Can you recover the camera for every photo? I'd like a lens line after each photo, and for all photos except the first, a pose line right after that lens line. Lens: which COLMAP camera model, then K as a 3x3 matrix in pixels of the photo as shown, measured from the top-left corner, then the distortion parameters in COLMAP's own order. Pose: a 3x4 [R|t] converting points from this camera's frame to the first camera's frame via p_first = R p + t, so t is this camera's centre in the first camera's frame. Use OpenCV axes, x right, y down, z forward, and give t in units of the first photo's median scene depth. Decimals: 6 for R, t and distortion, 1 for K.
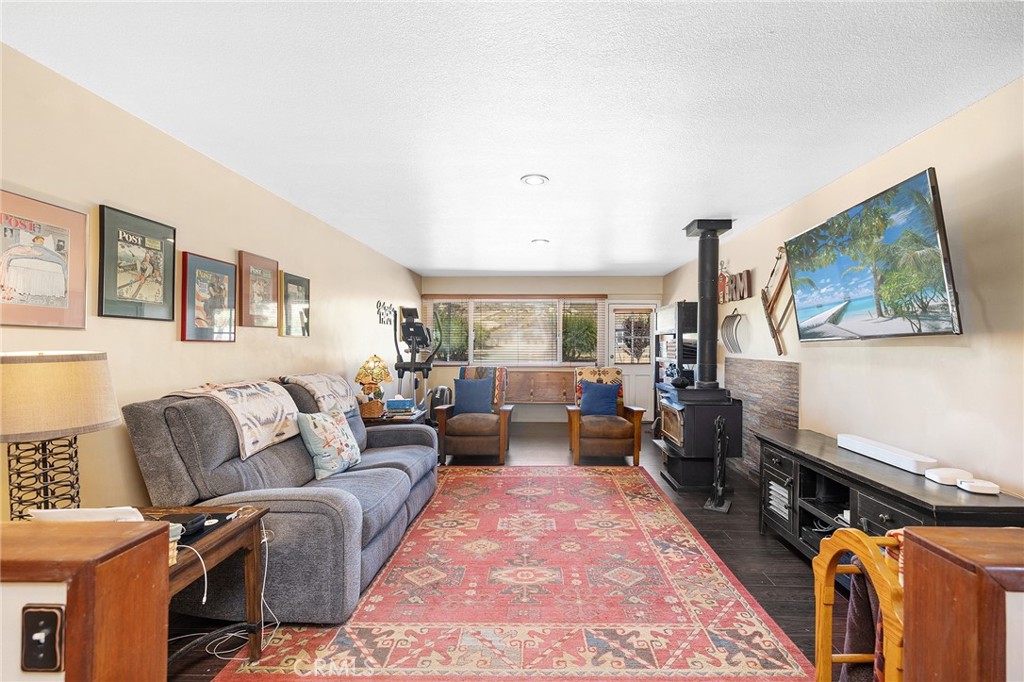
lens RADIAL K [[433.7, 0, 517.8], [0, 433.7, 341.2], [0, 0, 1]] dist [-0.000755, 0.000675]
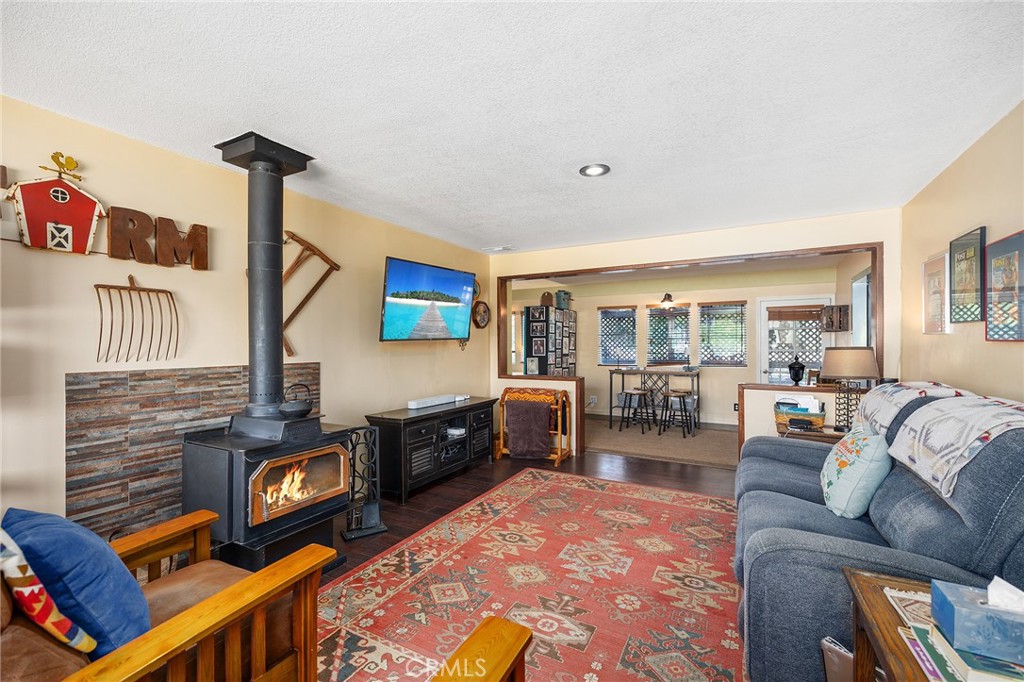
lens RADIAL K [[433.7, 0, 516.7], [0, 433.7, 343.1], [0, 0, 1]] dist [-0.000755, 0.000675]
pose [[-0.904781, -0.001124, 0.425875, -0.205098], [-0.003189, 0.999986, -0.004137, 0.010020], [-0.425865, -0.005101, -0.904772, 1.876376]]
